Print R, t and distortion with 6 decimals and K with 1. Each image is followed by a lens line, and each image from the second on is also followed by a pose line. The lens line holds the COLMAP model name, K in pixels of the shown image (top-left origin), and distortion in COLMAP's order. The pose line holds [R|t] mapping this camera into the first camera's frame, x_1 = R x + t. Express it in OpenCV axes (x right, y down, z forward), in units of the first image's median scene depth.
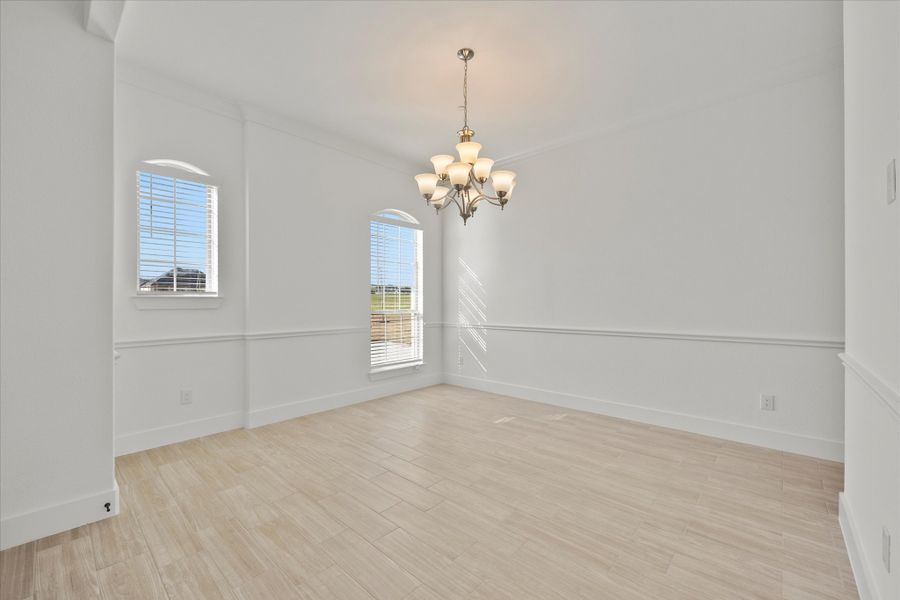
lens RADIAL K [[364.4, 0, 450.1], [0, 364.4, 301.2], [0, 0, 1]] dist [-0.000364, -0.000021]
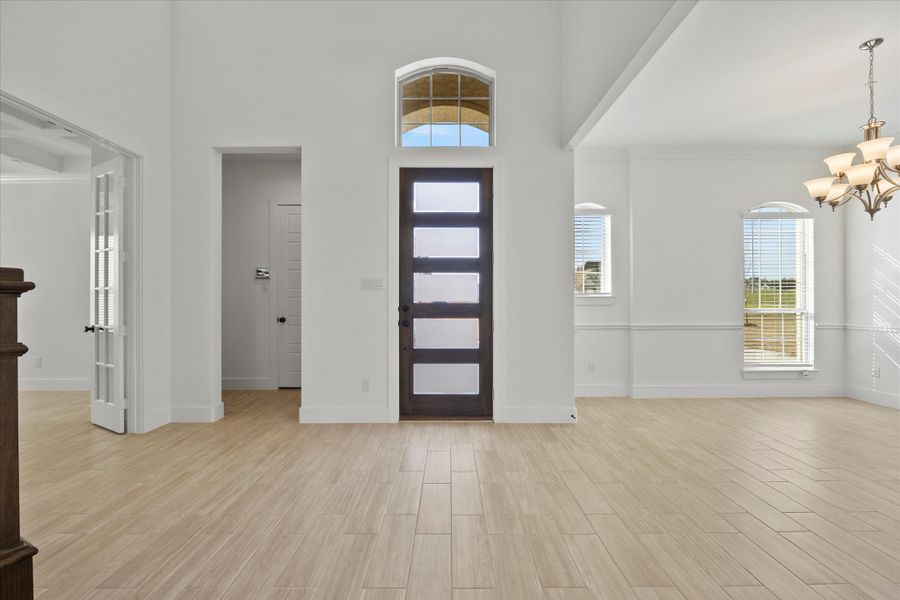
lens RADIAL K [[383.2, 0, 462.0], [0, 383.2, 301.5], [0, 0, 1]] dist [-0.009347, -0.000265]
pose [[0.682604, -0.001133, -0.730788, 0.024000], [0.003526, 0.999992, 0.001743, 0.002257], [0.730780, -0.003767, 0.682603, -0.366110]]
